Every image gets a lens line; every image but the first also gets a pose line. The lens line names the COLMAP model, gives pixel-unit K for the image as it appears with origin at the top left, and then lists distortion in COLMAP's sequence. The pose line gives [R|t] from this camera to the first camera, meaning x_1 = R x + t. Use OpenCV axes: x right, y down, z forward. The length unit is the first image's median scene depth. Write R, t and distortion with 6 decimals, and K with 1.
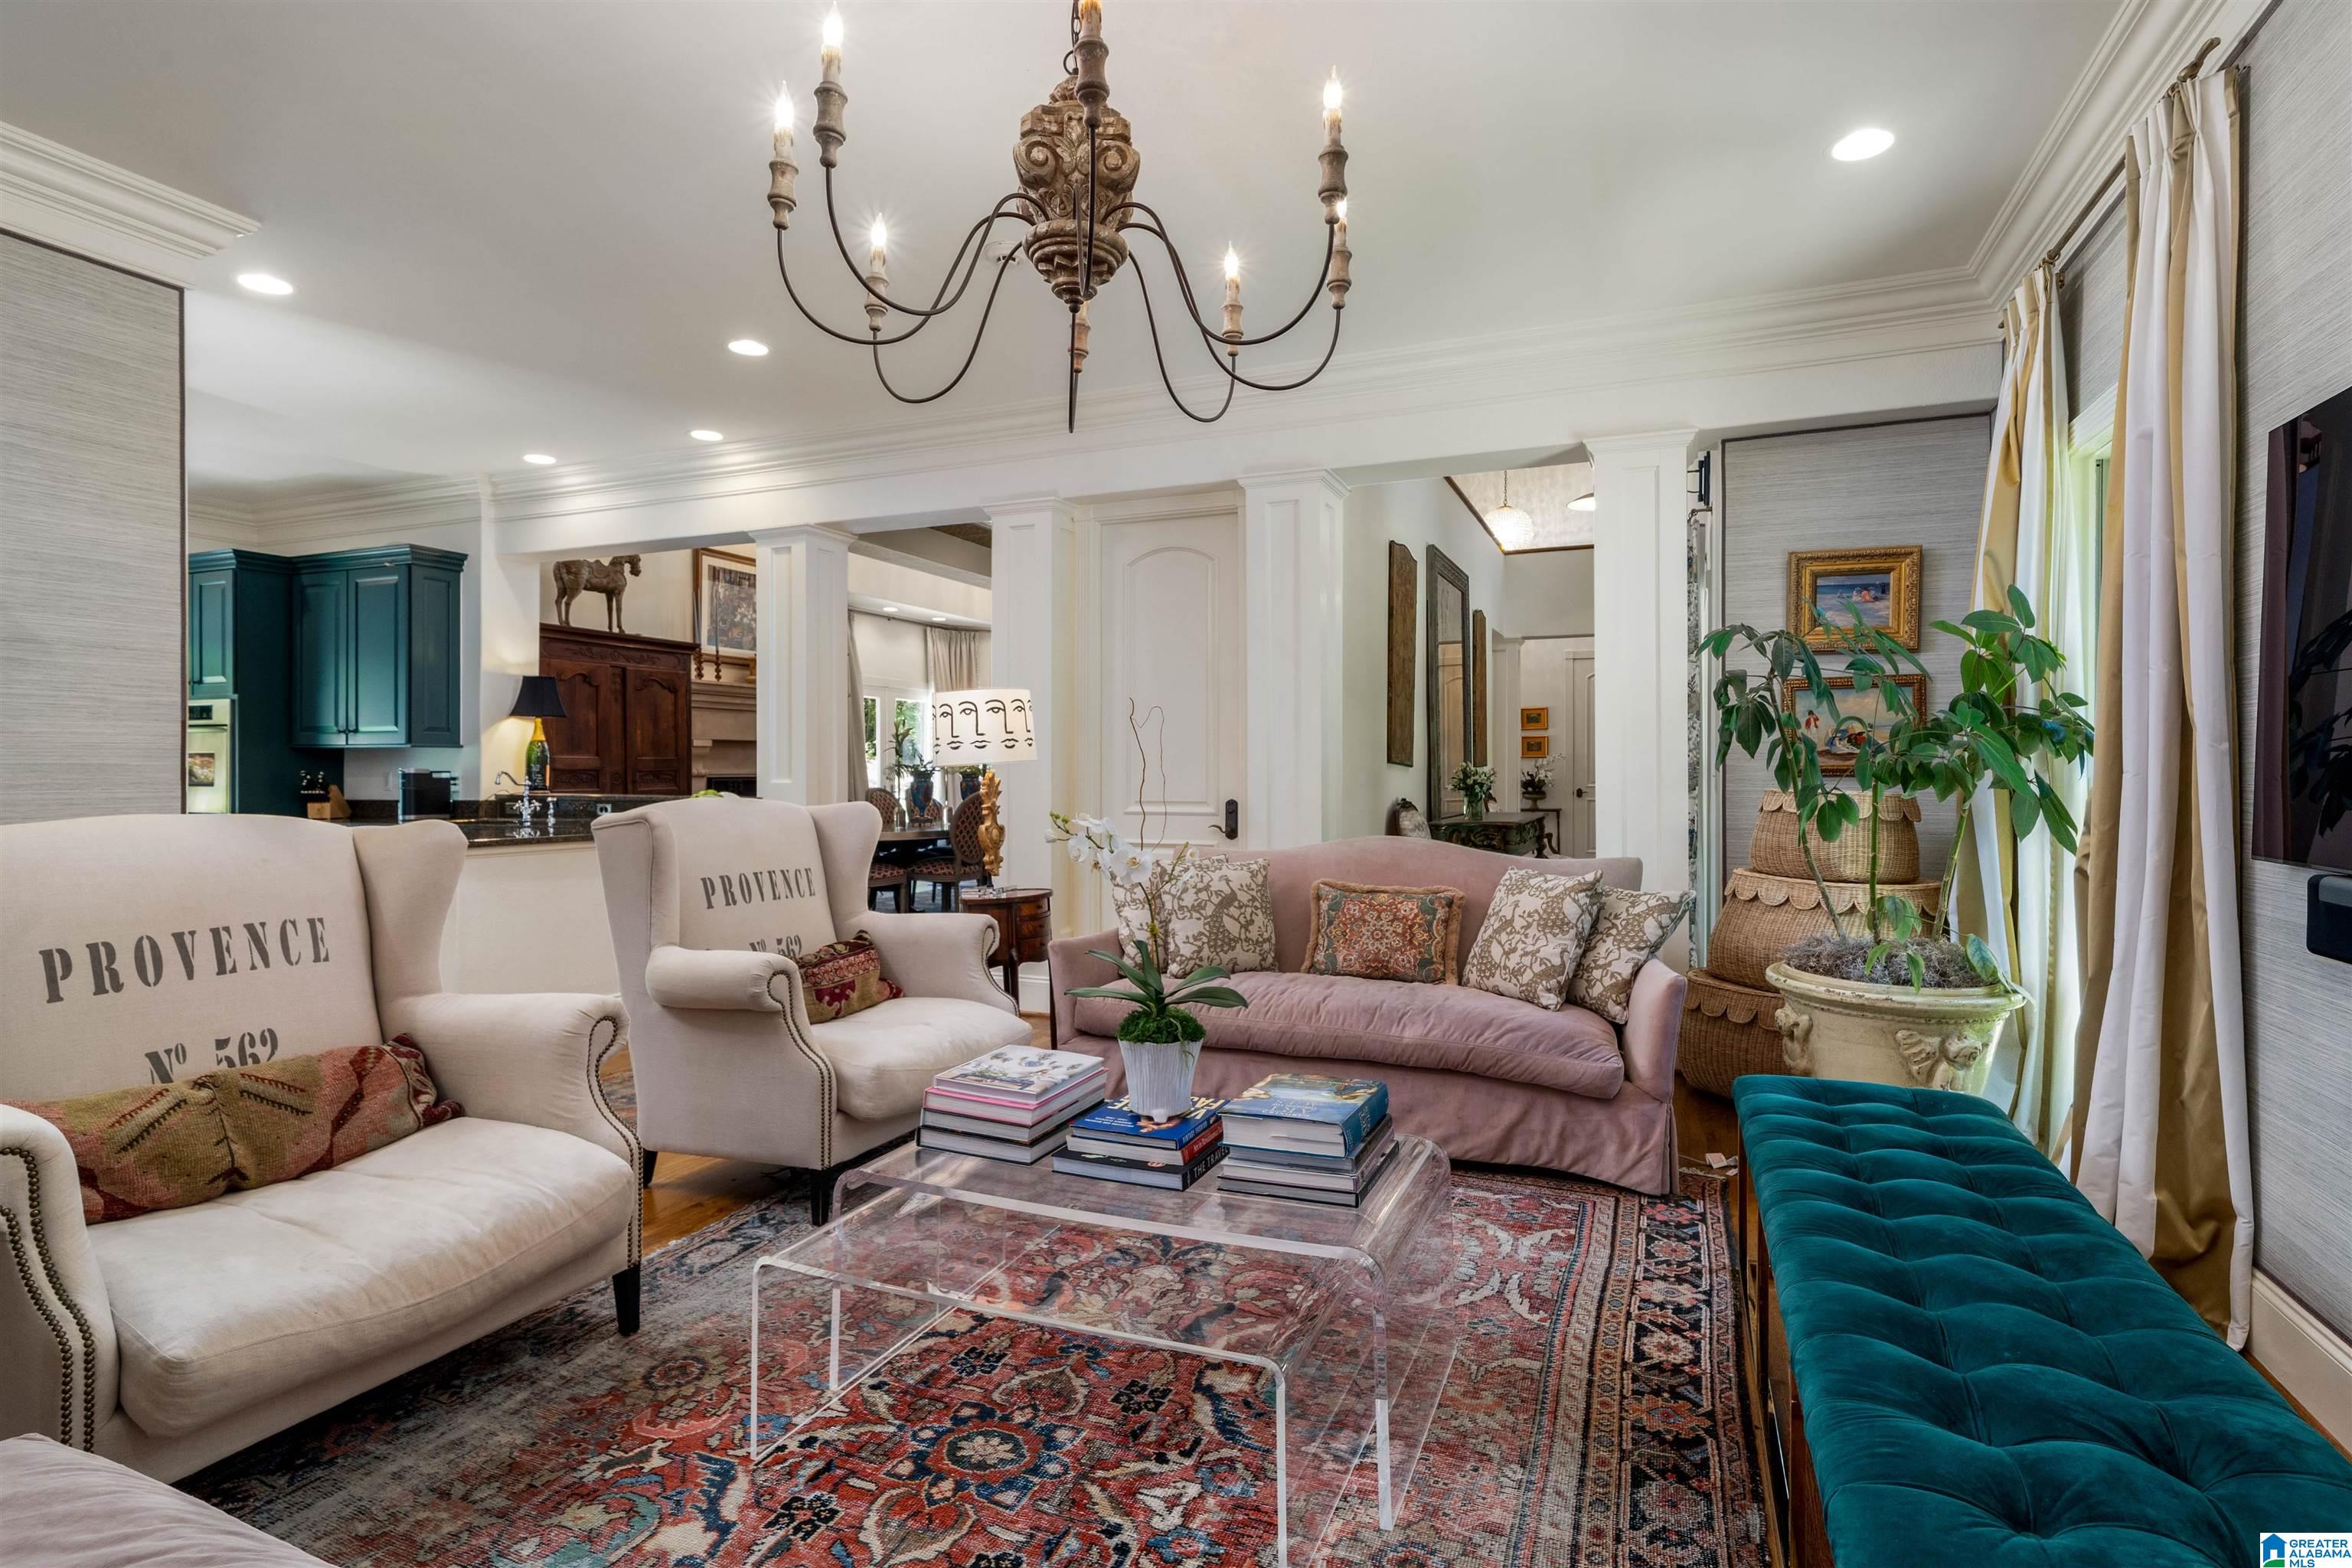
lens RADIAL K [[1182.1, 0, 1183.5], [0, 1182.1, 779.6], [0, 0, 1]] dist [-0.001997, 0.000168]
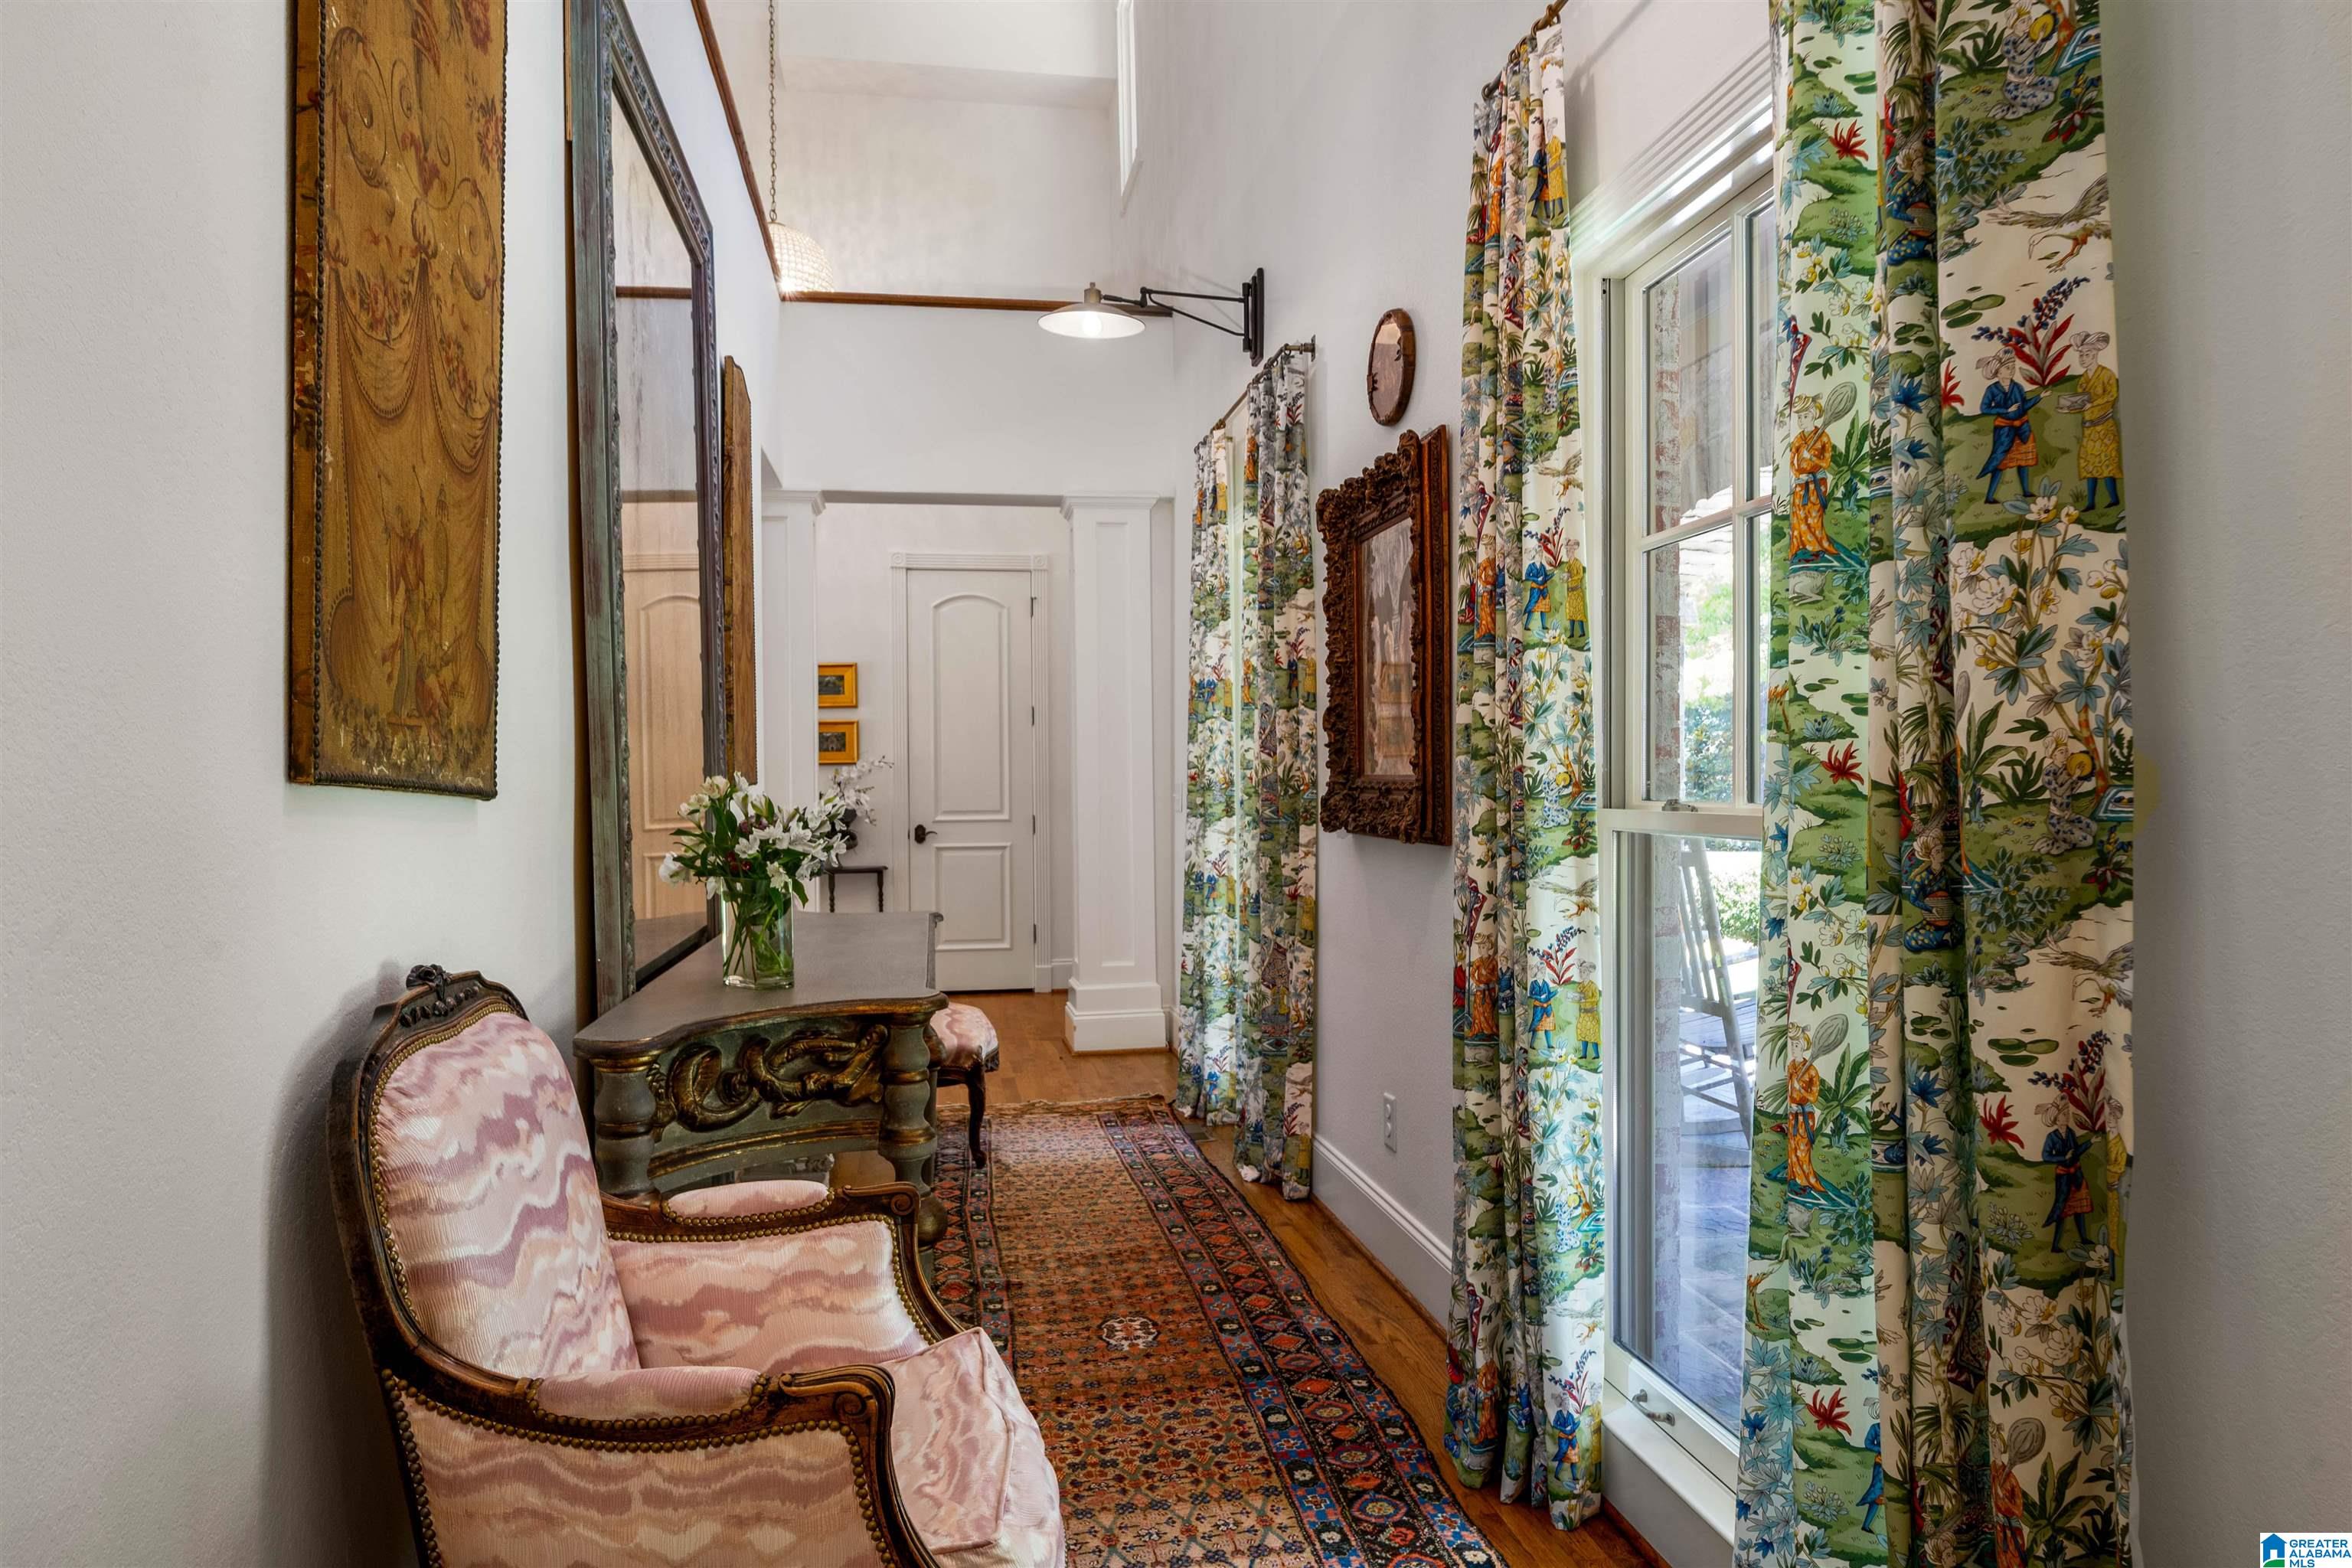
lens RADIAL K [[1495.4, 0, 1174.5], [0, 1495.4, 787.5], [0, 0, 1]] dist [-0.000784, 0.004221]
pose [[0.848229, -0.011293, 0.529509, 0.118026], [0.015129, 0.999881, -0.002911, -0.007469], [-0.529413, 0.010480, 0.848299, 0.536719]]
